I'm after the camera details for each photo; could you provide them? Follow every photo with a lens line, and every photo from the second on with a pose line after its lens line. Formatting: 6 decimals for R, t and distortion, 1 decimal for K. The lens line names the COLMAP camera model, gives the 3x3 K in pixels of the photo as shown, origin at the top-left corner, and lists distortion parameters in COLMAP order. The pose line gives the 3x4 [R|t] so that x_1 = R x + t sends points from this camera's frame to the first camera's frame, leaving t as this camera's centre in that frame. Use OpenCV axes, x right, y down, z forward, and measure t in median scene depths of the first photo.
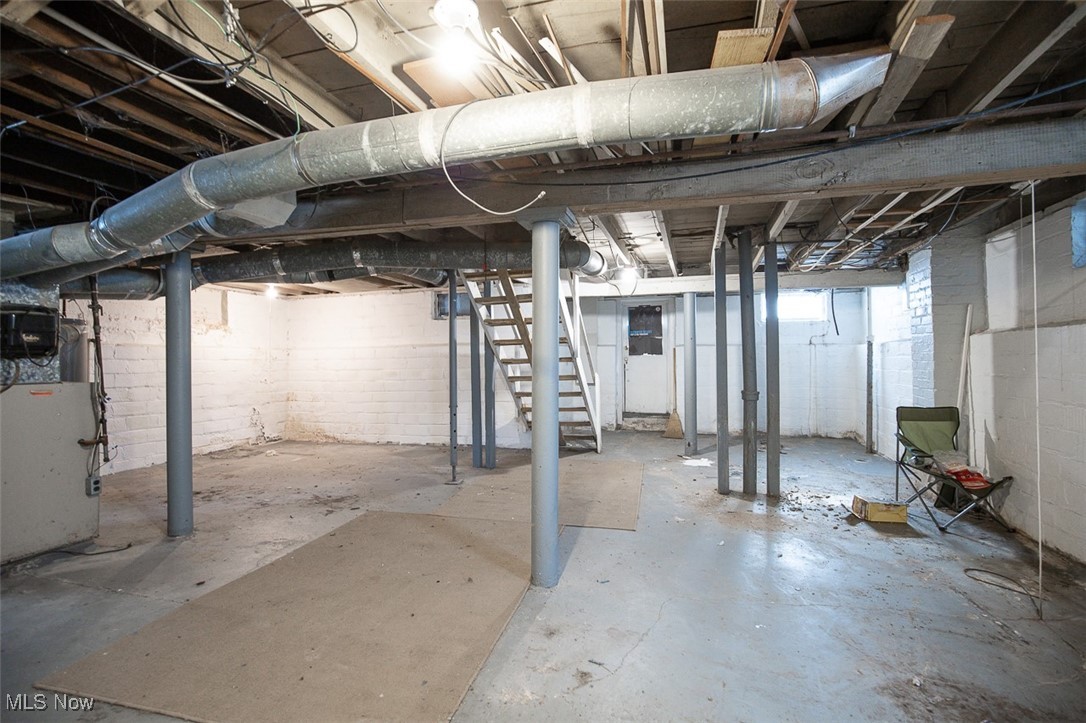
lens RADIAL K [[499.0, 0, 544.9], [0, 499.0, 359.4], [0, 0, 1]] dist [0.000166, 0.000550]
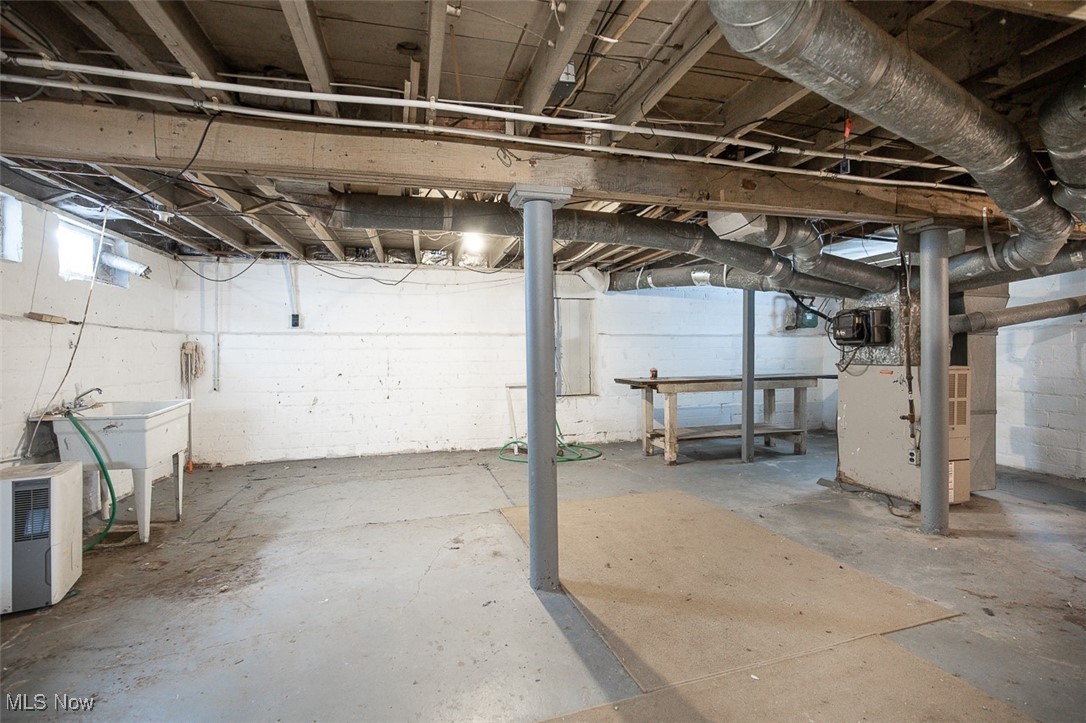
lens RADIAL K [[499.0, 0, 544.4], [0, 499.0, 357.0], [0, 0, 1]] dist [0.000166, 0.000550]
pose [[-0.851373, 0.009770, -0.524470, 0.545935], [0.008355, 0.999952, 0.005065, 0.014032], [0.524494, -0.000069, -0.851414, 2.011858]]
